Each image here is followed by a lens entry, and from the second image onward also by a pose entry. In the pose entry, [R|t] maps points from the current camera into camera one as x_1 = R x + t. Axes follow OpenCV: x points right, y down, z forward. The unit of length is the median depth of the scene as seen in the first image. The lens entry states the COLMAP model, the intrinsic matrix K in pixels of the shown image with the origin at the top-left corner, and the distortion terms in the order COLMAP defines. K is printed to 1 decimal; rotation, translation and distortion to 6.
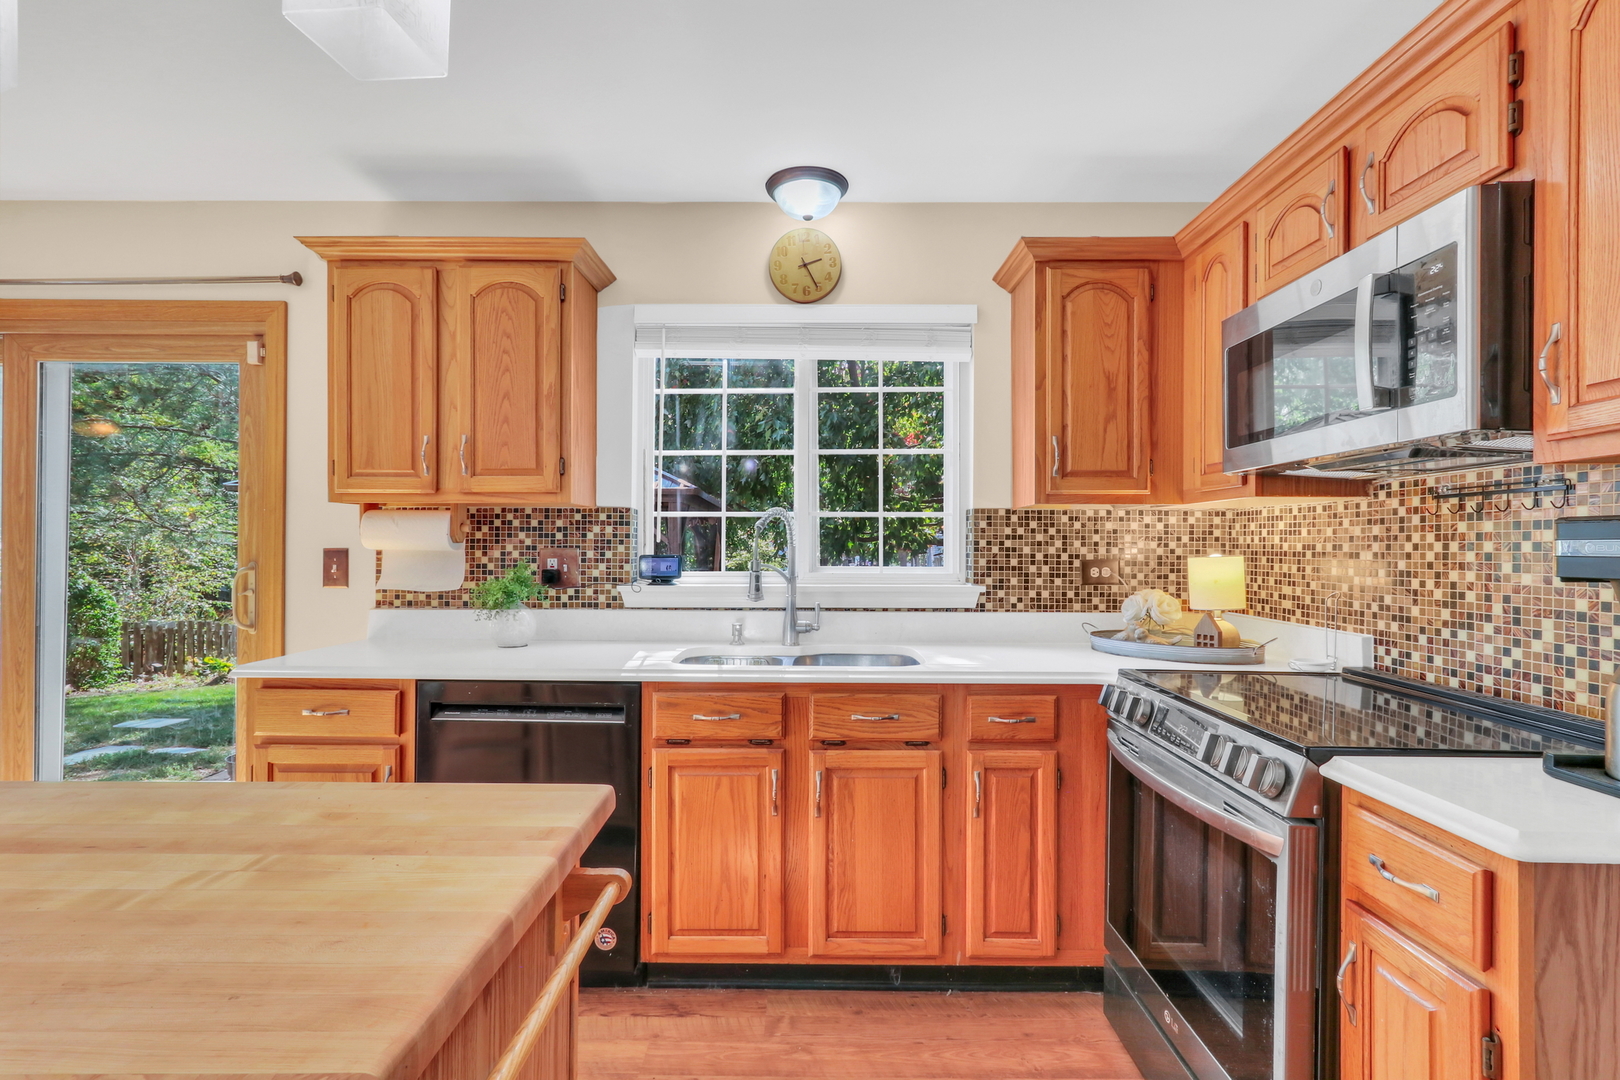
lens RADIAL K [[774.0, 0, 811.7], [0, 774.0, 544.8], [0, 0, 1]] dist [-0.004910, 0.007469]
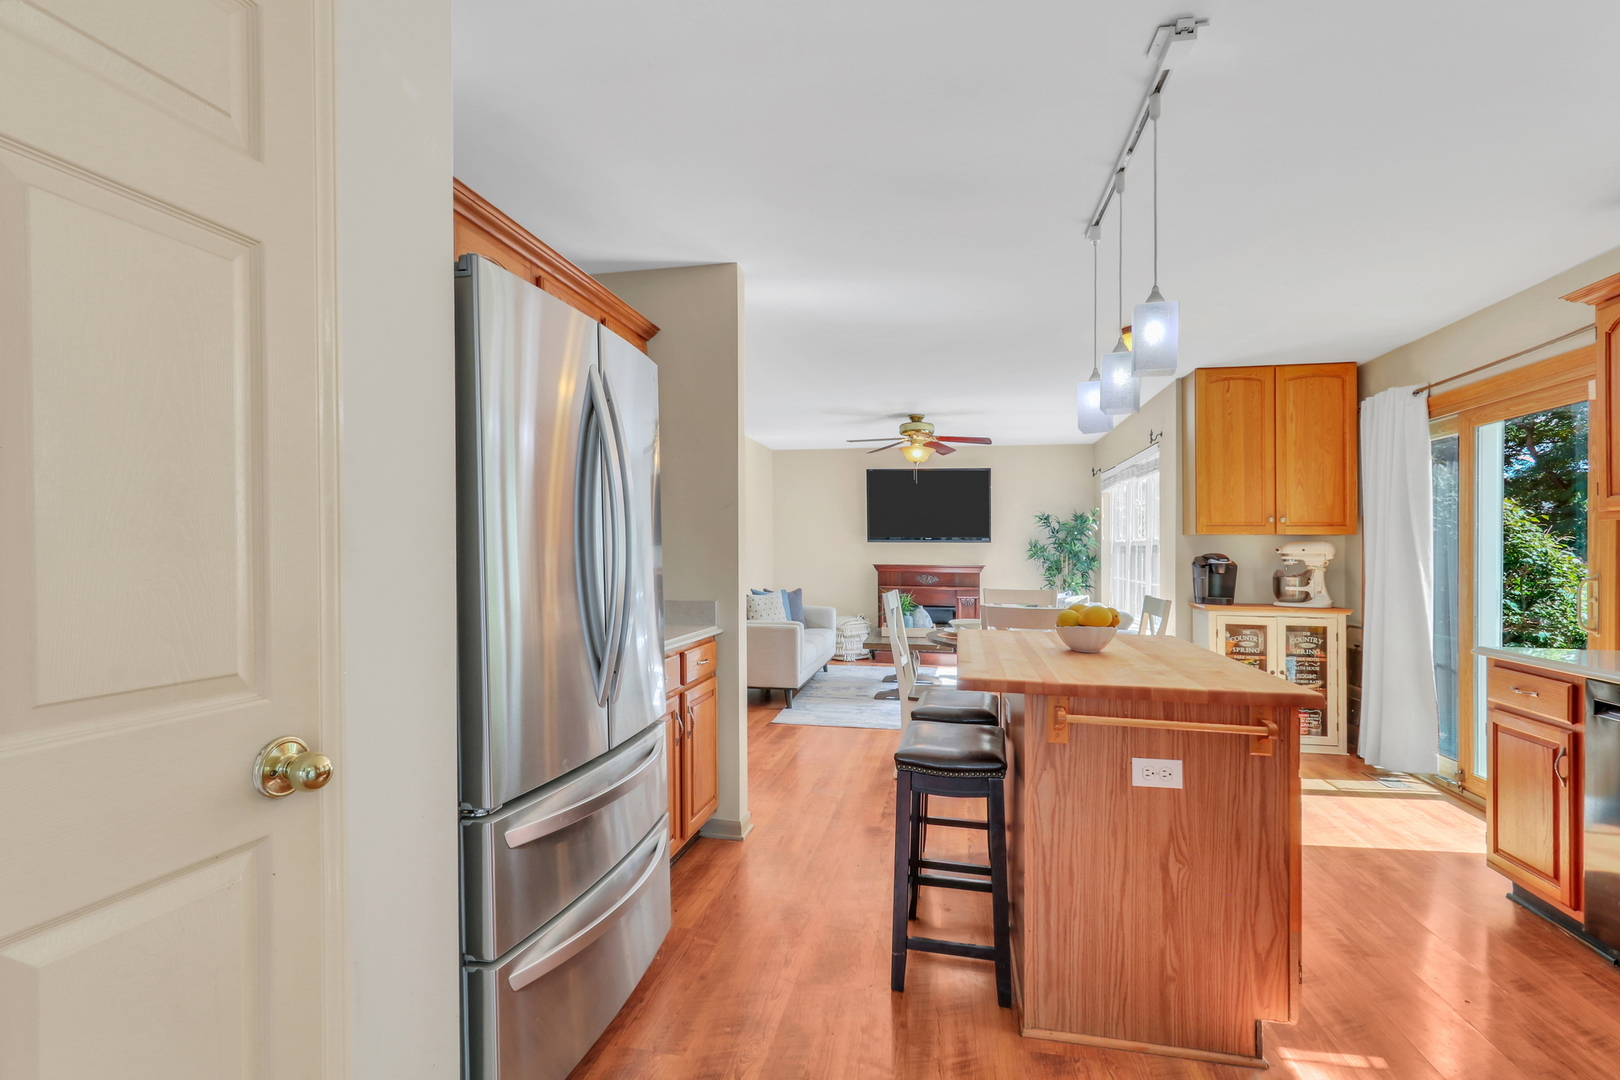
lens RADIAL K [[774.0, 0, 797.2], [0, 774.0, 561.6], [0, 0, 1]] dist [-0.004910, 0.007469]
pose [[-0.198112, 0.007164, -0.980153, 0.747532], [-0.008407, 0.999924, 0.009008, 0.005492], [0.980143, 0.010025, -0.198036, 0.088246]]
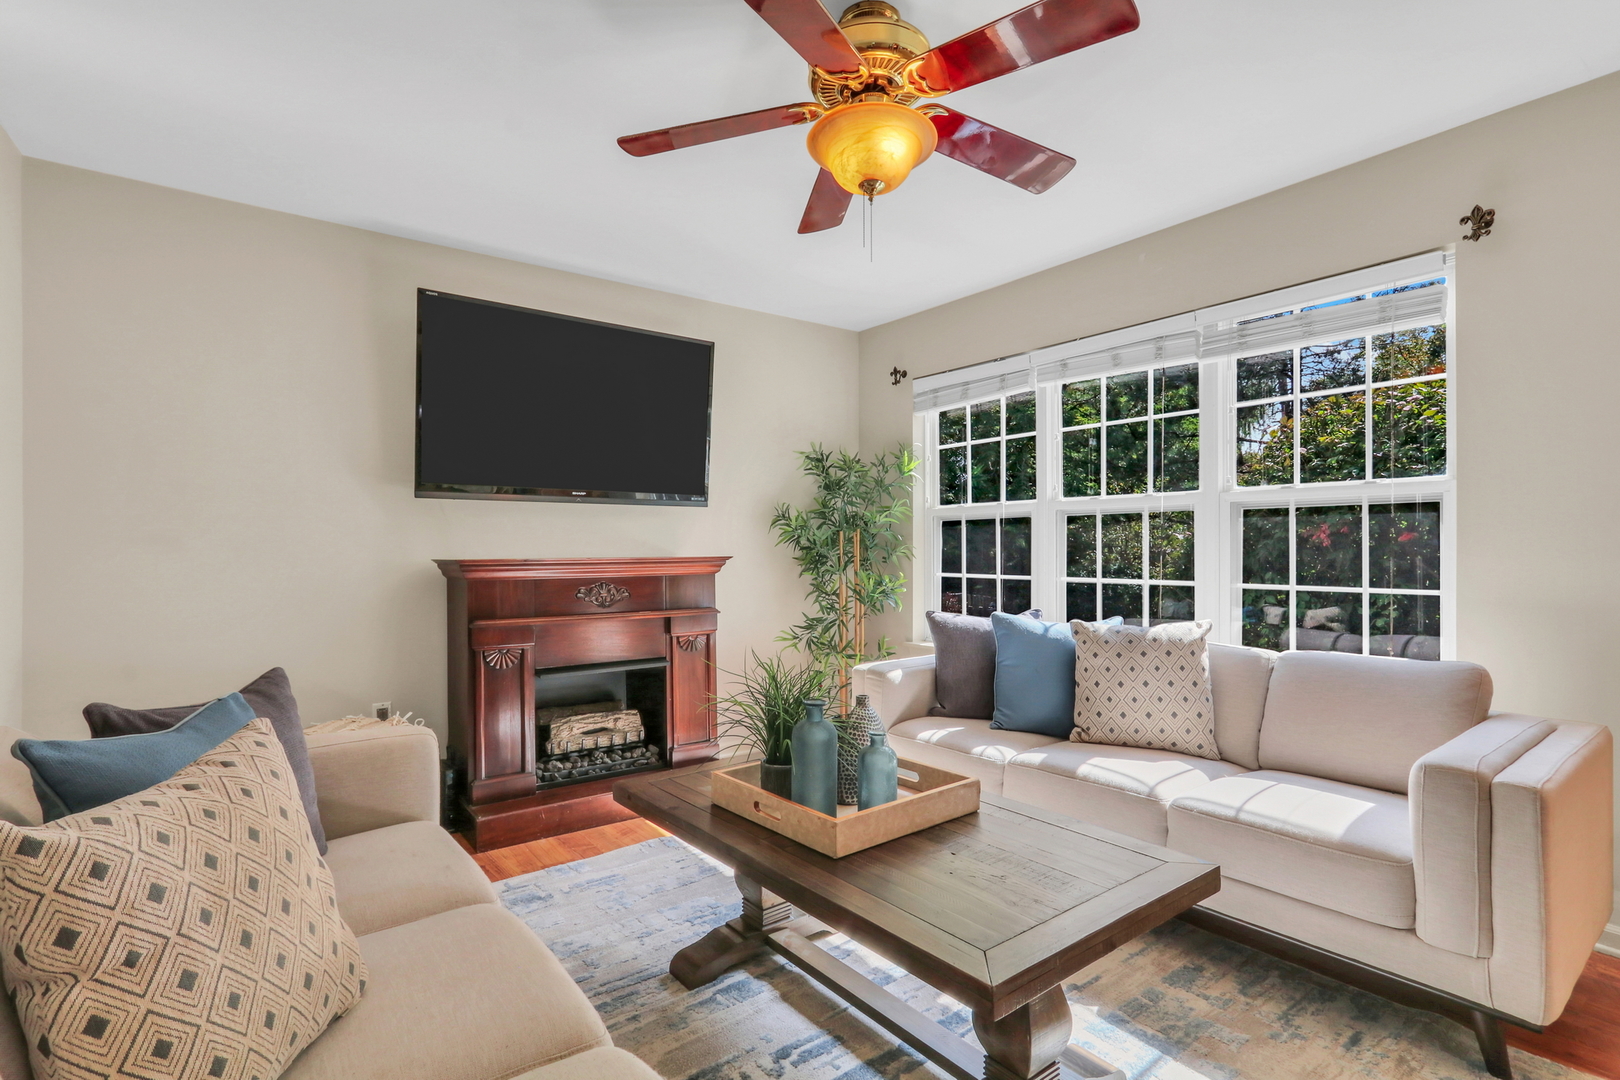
lens RADIAL K [[774.0, 0, 788.2], [0, 774.0, 539.8], [0, 0, 1]] dist [-0.004910, 0.007469]
pose [[0.593271, -0.016133, -0.804841, -1.628751], [0.008070, 0.999868, -0.014094, 0.038679], [0.804962, 0.001866, 0.593323, -0.607649]]
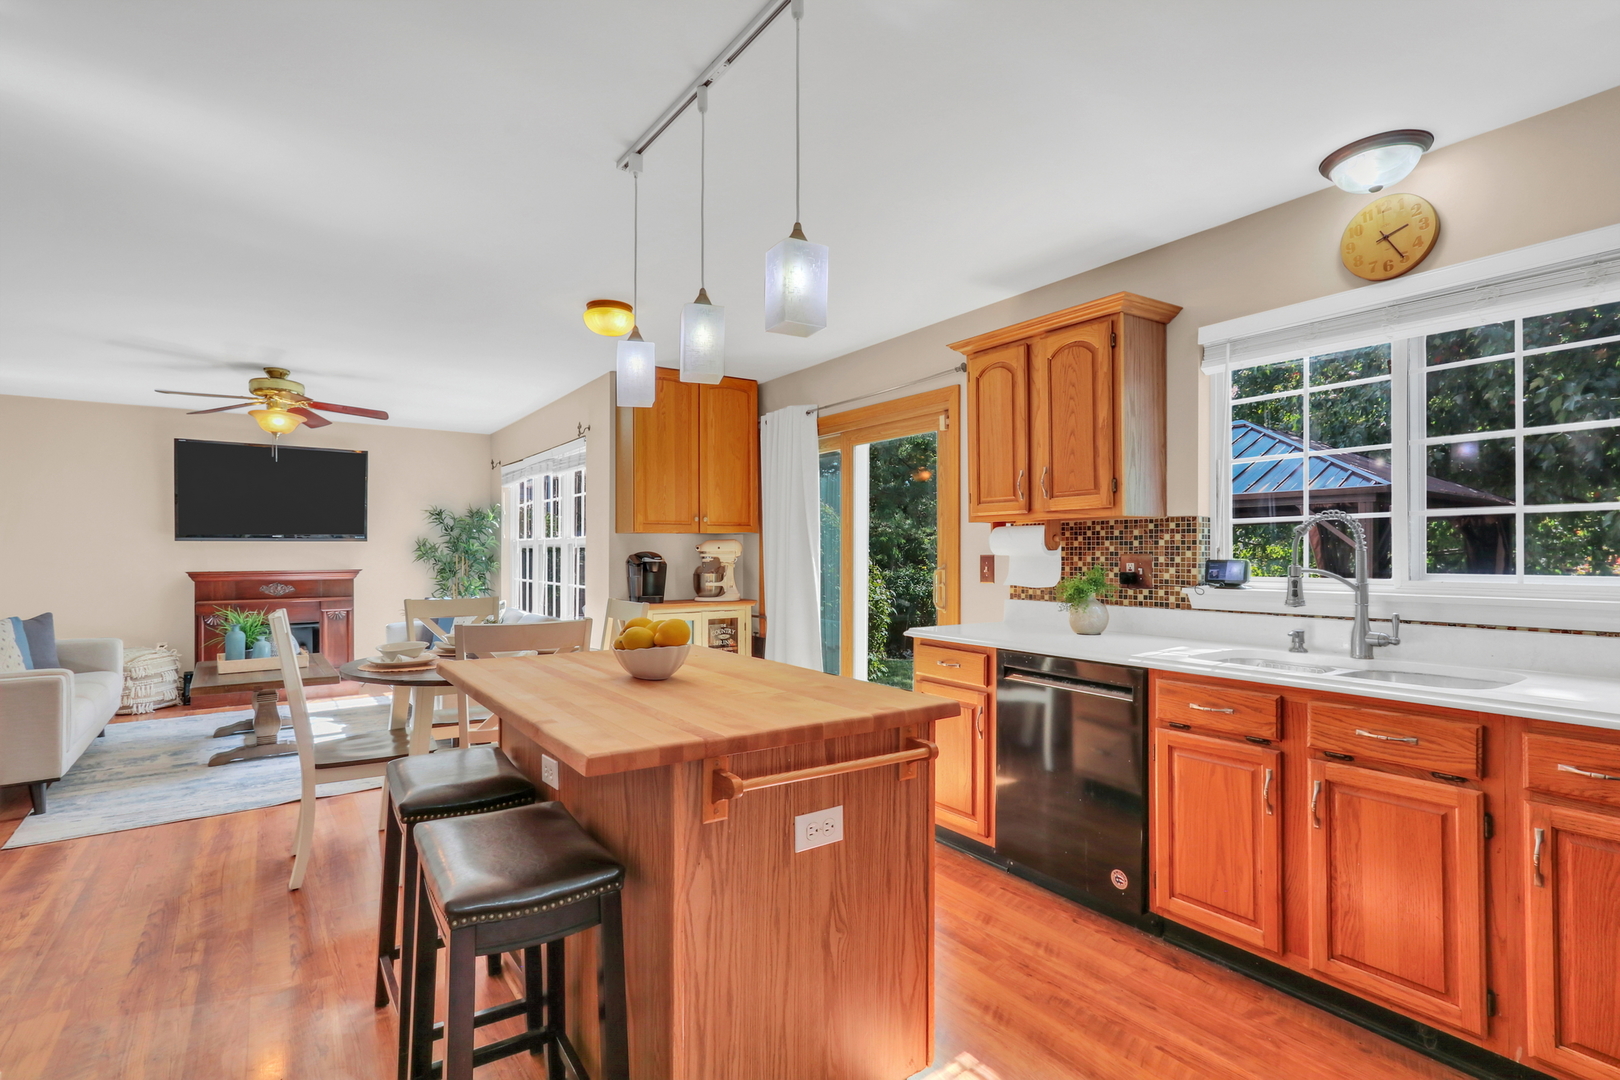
lens RADIAL K [[774.0, 0, 796.0], [0, 774.0, 539.7], [0, 0, 1]] dist [-0.004910, 0.007469]
pose [[0.570181, -0.019373, -0.821291, 0.396994], [0.005814, 0.999792, -0.019547, 0.003057], [0.821499, 0.006370, 0.570175, -0.088463]]
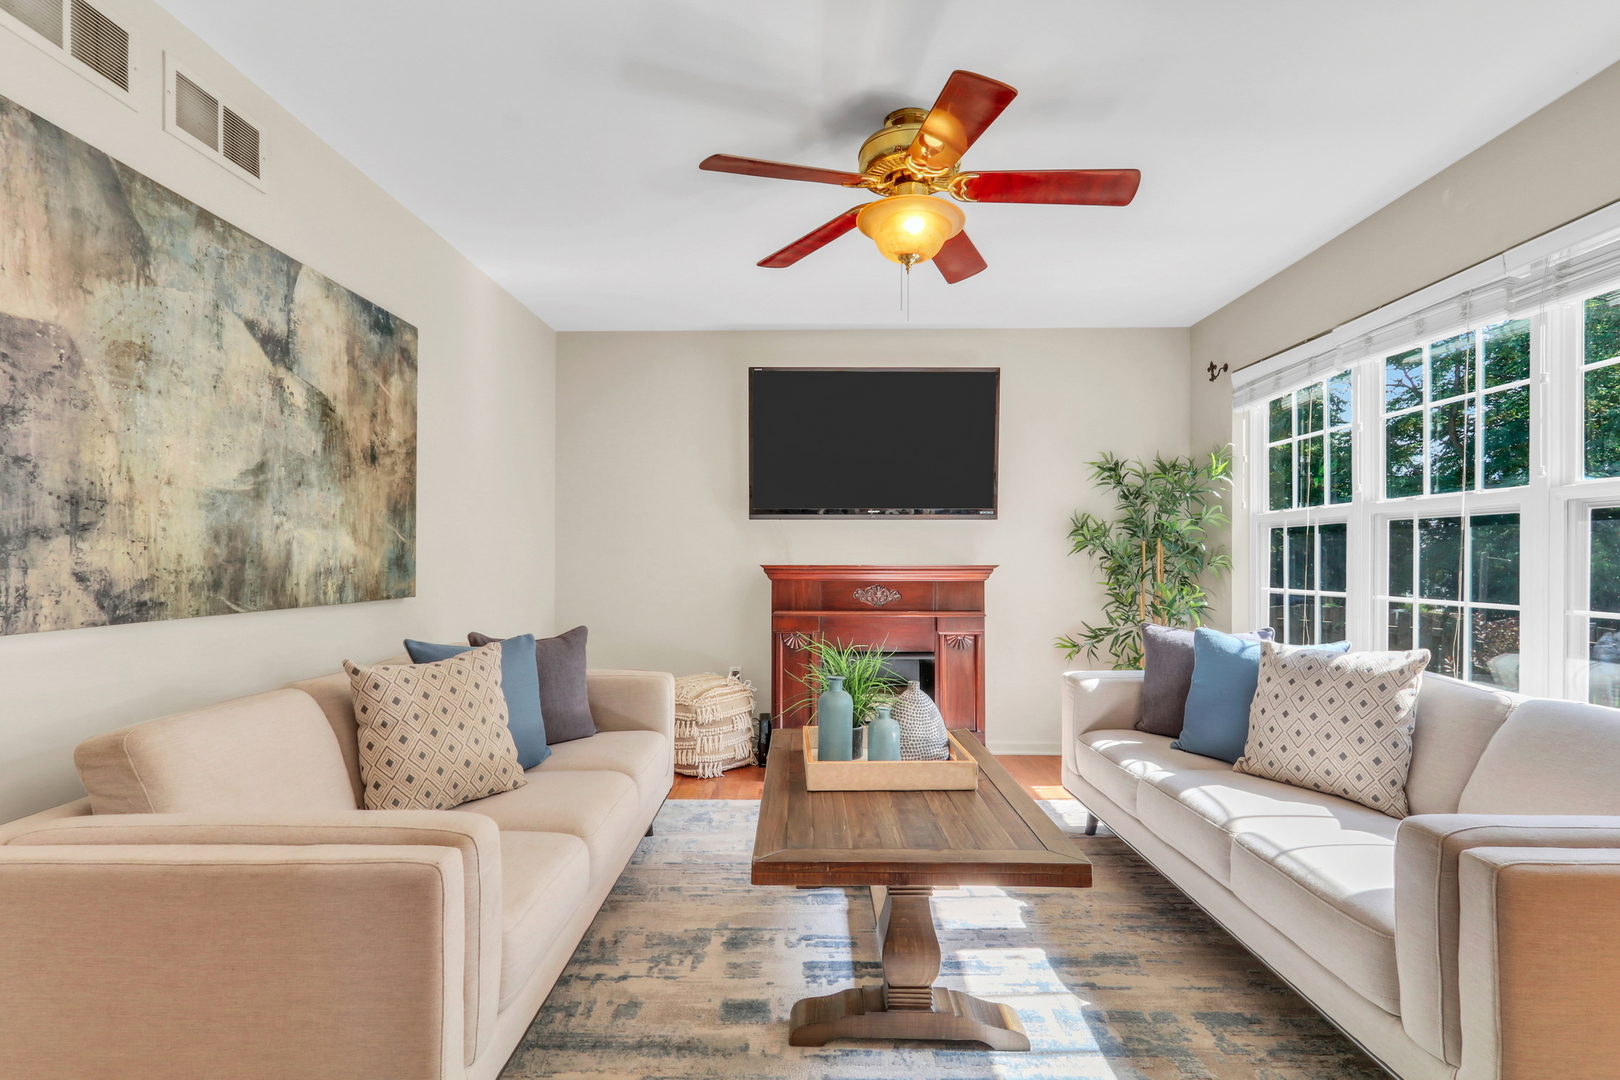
lens RADIAL K [[774.0, 0, 806.5], [0, 774.0, 546.3], [0, 0, 1]] dist [-0.004910, 0.007469]
pose [[-0.019160, -0.018508, -0.999645, -1.243761], [-0.001226, 0.999828, -0.018488, 0.039548], [0.999816, 0.000871, -0.019179, -0.157978]]
